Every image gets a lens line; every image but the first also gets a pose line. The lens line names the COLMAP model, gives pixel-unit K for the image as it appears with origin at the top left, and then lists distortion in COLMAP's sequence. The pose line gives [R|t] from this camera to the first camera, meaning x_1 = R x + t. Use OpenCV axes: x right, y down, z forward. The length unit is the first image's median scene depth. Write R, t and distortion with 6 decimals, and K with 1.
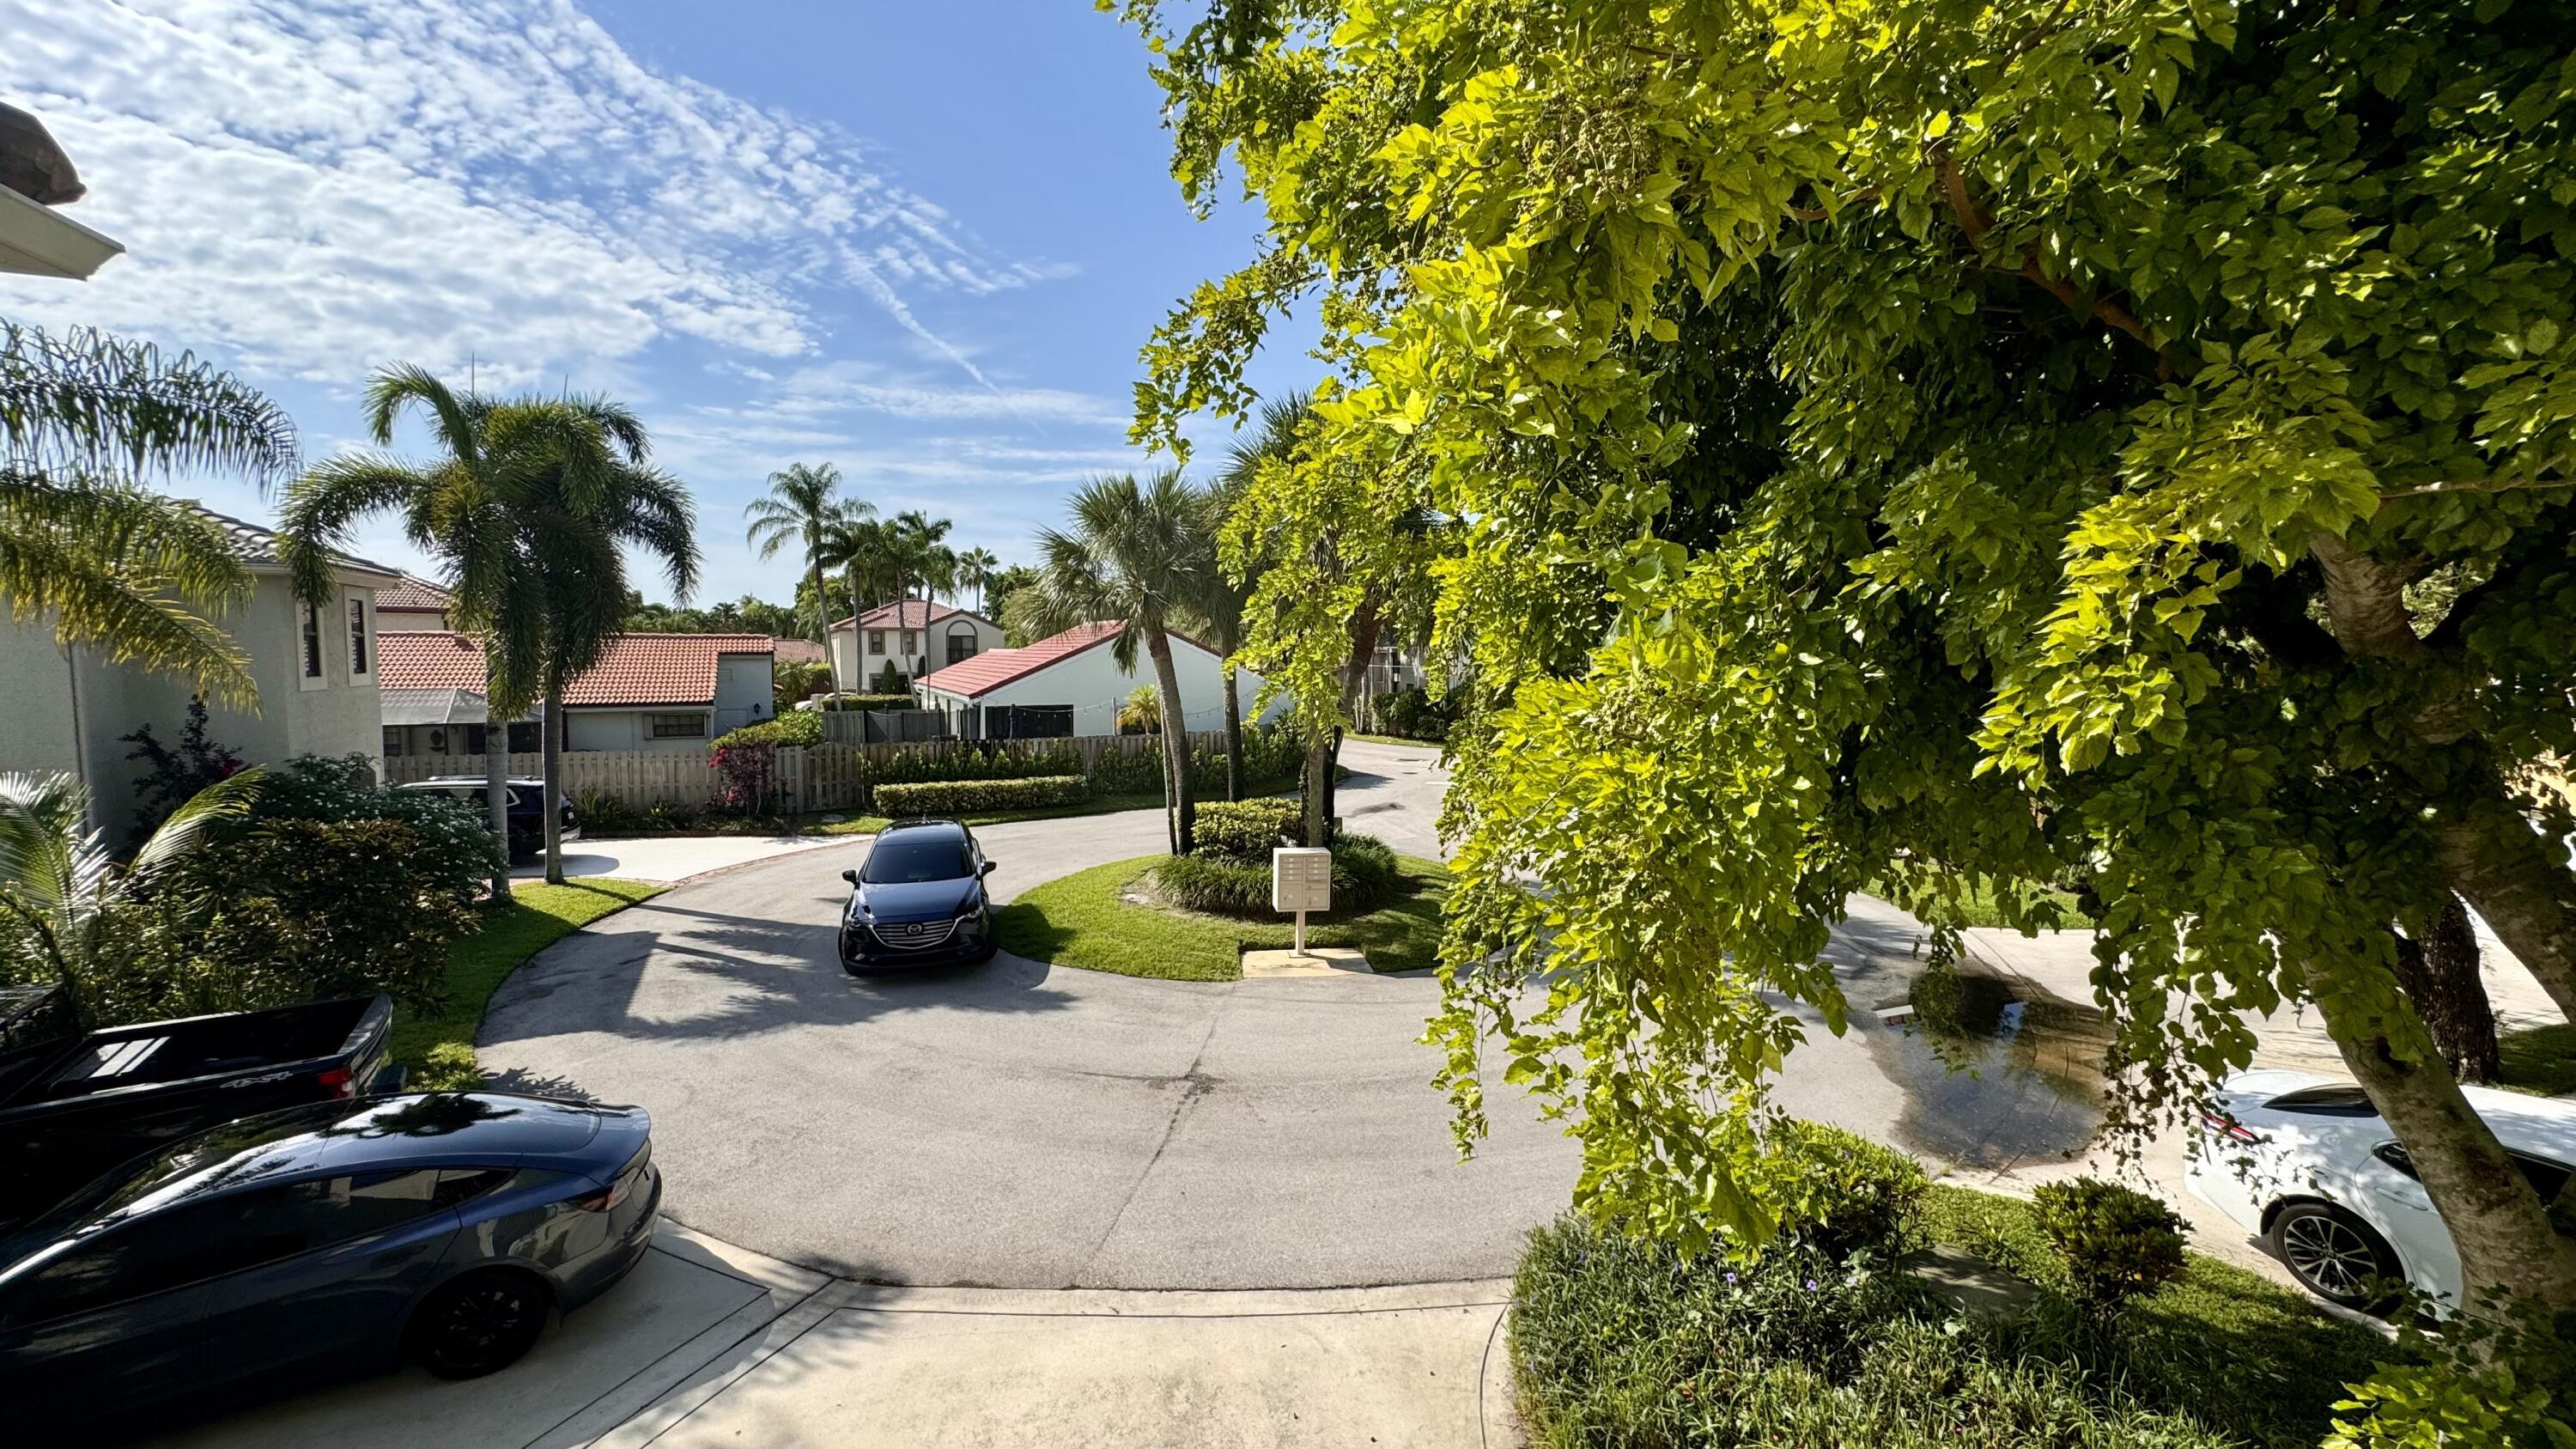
lens RADIAL K [[1031.4, 0, 1290.0], [0, 1031.4, 717.5], [0, 0, 1]] dist [-0.002068, 0.000063]
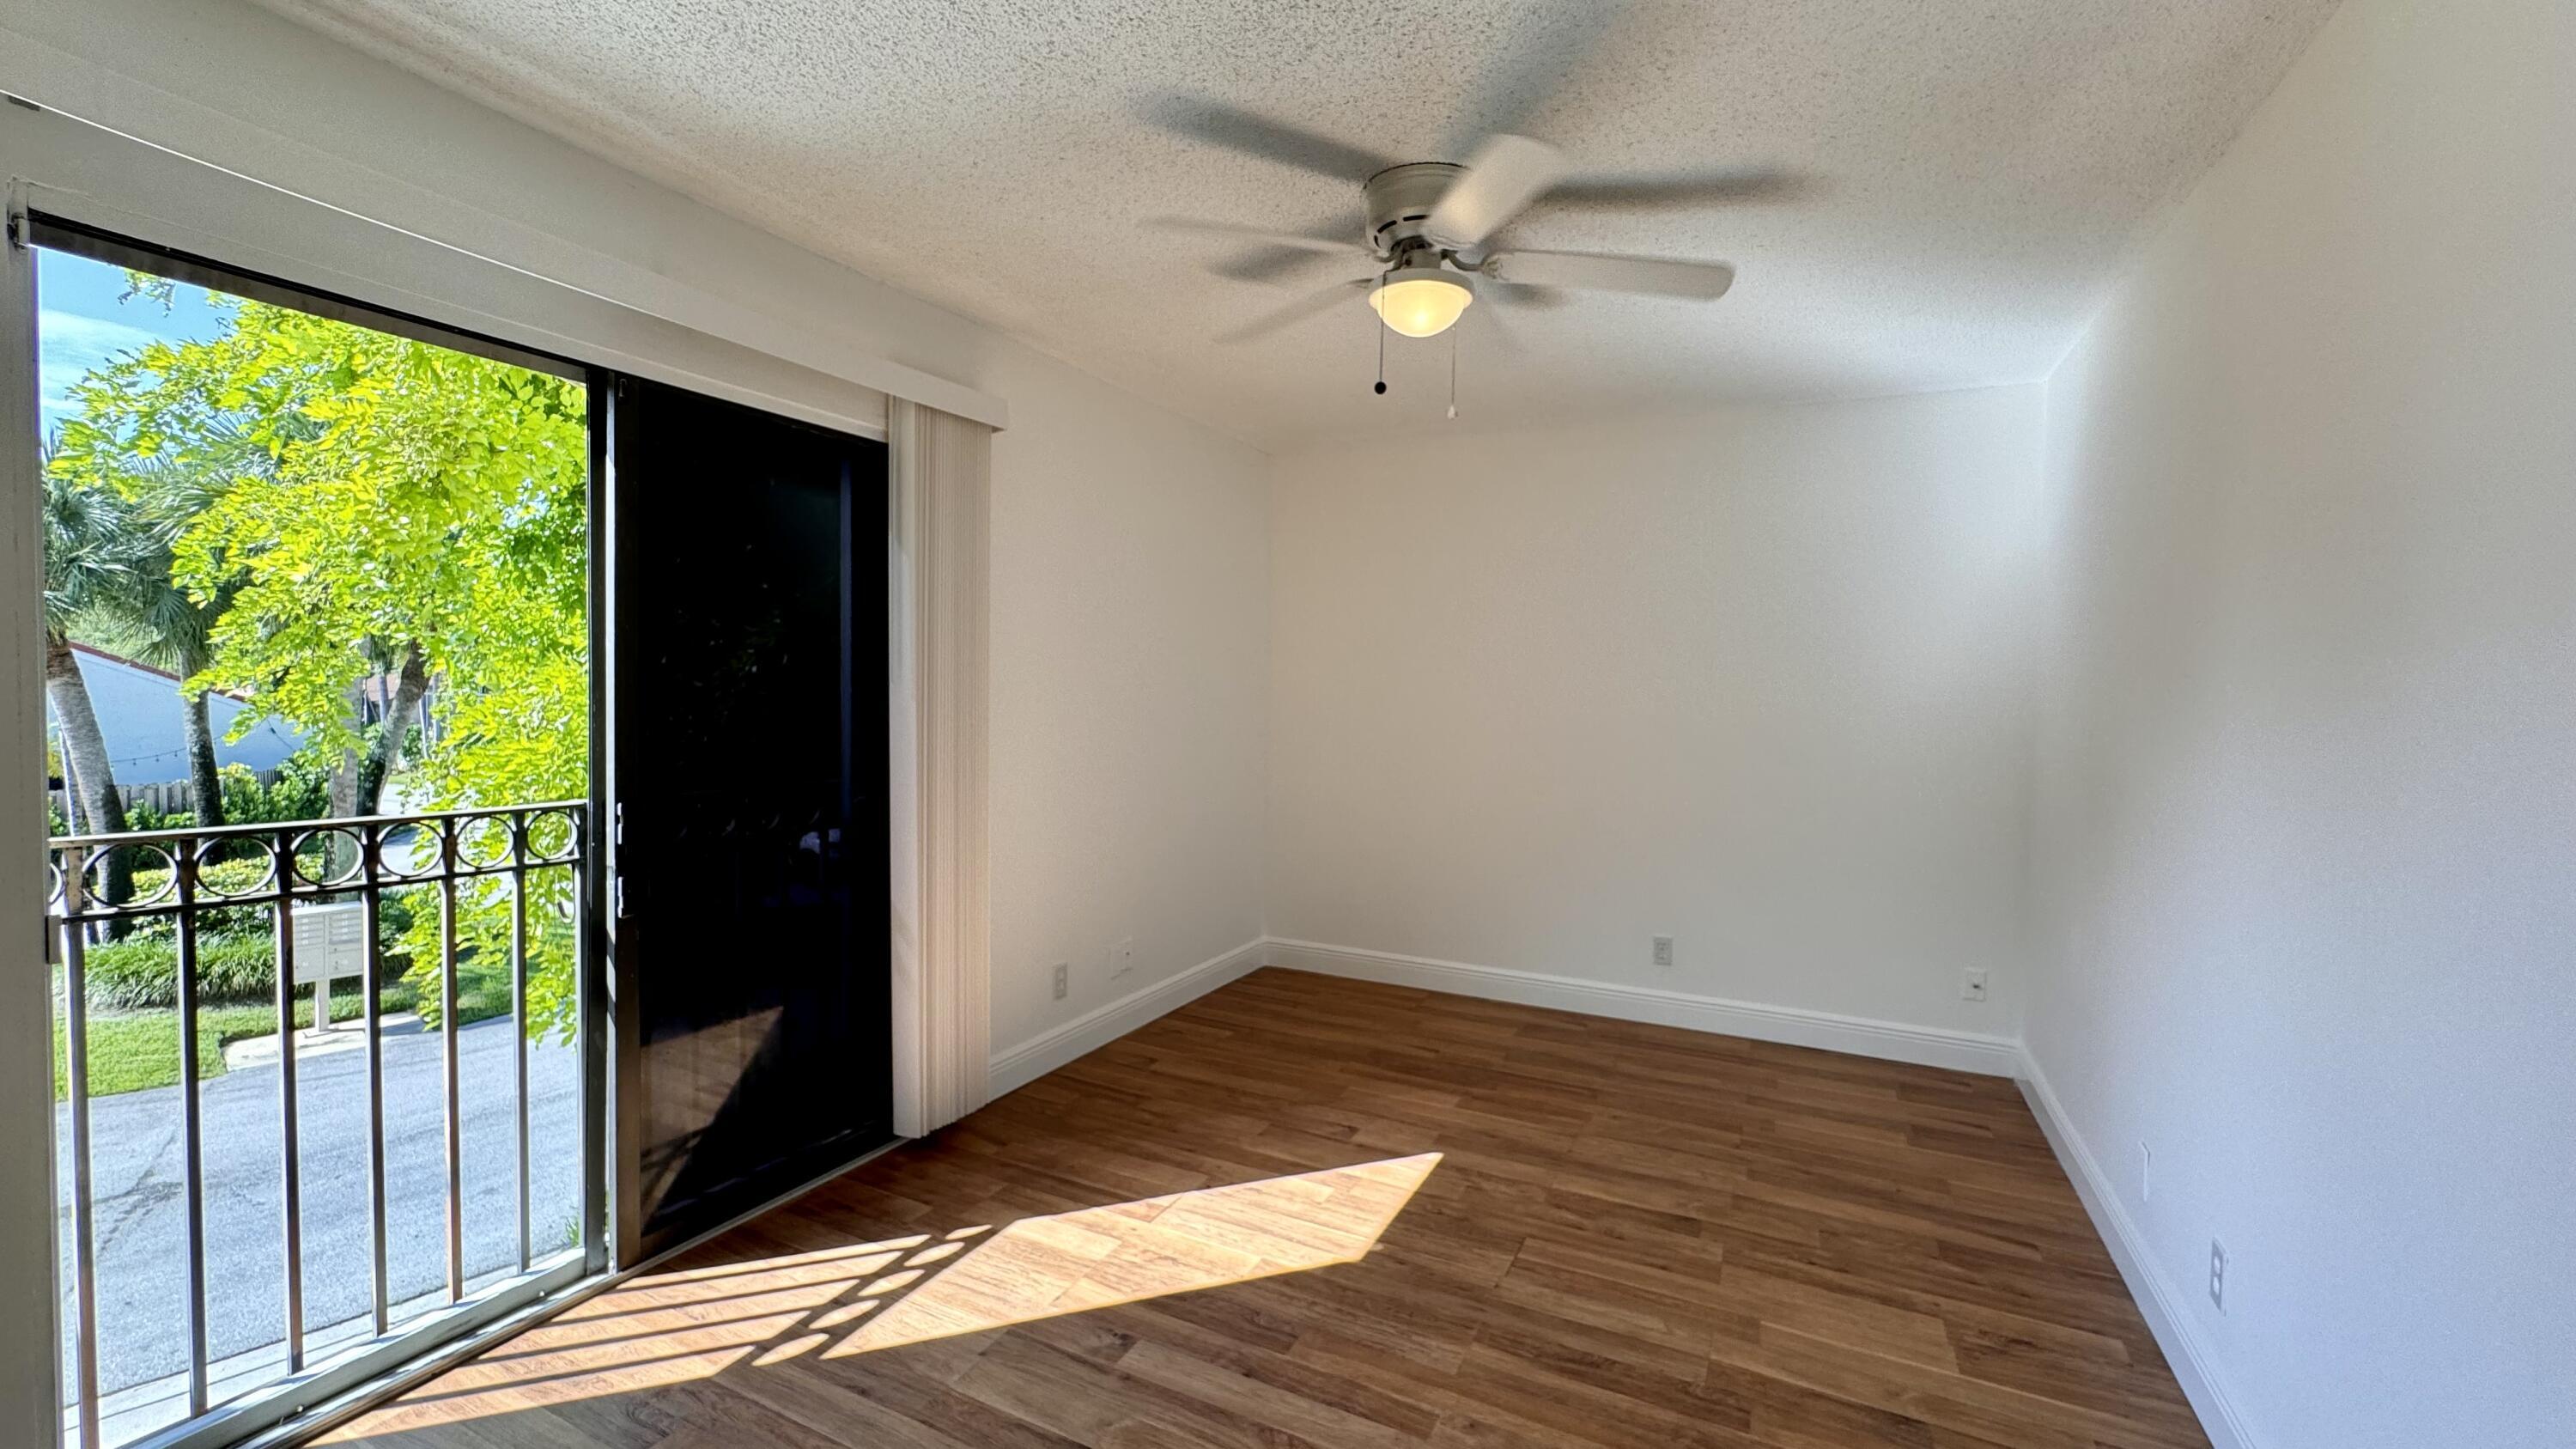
lens RADIAL K [[1031.4, 0, 1266.6], [0, 1031.4, 723.4], [0, 0, 1]] dist [-0.002068, 0.000063]
pose [[0.734718, -0.013734, 0.678234, 0.022610], [0.031183, 0.999422, -0.013541, 0.026033], [-0.677656, 0.031098, 0.734721, -0.348274]]
